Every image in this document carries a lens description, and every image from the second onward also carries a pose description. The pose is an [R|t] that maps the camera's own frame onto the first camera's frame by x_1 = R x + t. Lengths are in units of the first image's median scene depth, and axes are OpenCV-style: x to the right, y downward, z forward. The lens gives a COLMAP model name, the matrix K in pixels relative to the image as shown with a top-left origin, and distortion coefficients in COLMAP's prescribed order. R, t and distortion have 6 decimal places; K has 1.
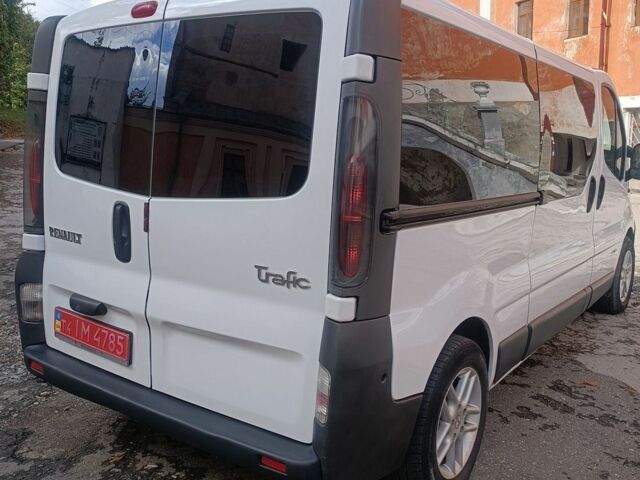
lens RADIAL K [[621.2, 0, 319.8], [0, 621.2, 243.5], [0, 0, 1]] dist [0.033991, 0.000000]
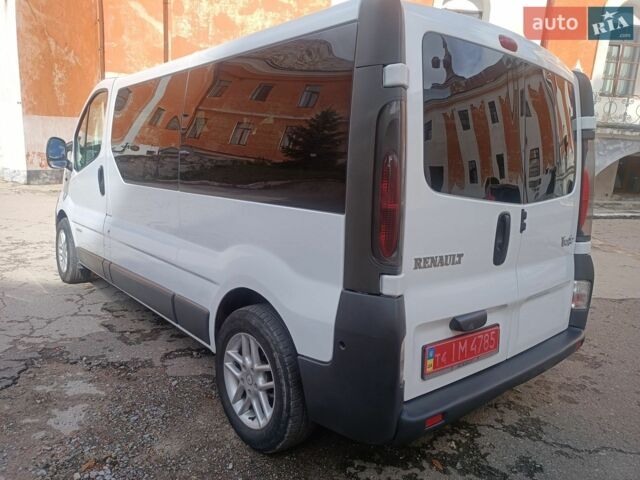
lens RADIAL K [[466.9, 0, 320.3], [0, 466.9, 238.1], [0, 0, 1]] dist [0.042643, -0.031776]
pose [[0.241801, -0.166943, 0.955857, -1.123711], [0.125089, 0.982232, 0.139906, -0.166906], [-0.962229, 0.085737, 0.258387, 1.017628]]
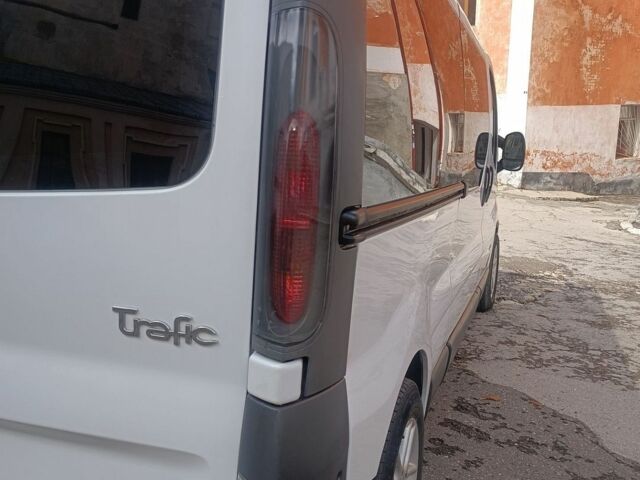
lens RADIAL K [[621.2, 0, 319.5], [0, 621.2, 239.3], [0, 0, 1]] dist [0.033991, 0.000000]
pose [[0.962369, -0.027243, 0.270377, -0.059188], [0.026972, 0.999625, 0.004716, -0.020224], [-0.270404, 0.002755, 0.962743, 0.311740]]
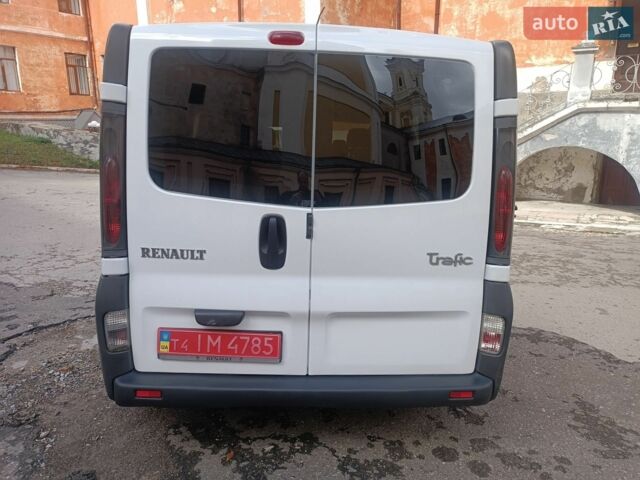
lens RADIAL K [[466.9, 0, 324.2], [0, 466.9, 241.1], [0, 0, 1]] dist [0.042643, -0.031776]
pose [[0.788420, -0.113502, 0.604576, -0.685118], [0.097760, 0.993458, 0.059023, -0.055143], [-0.607320, 0.012568, 0.794358, 0.275779]]
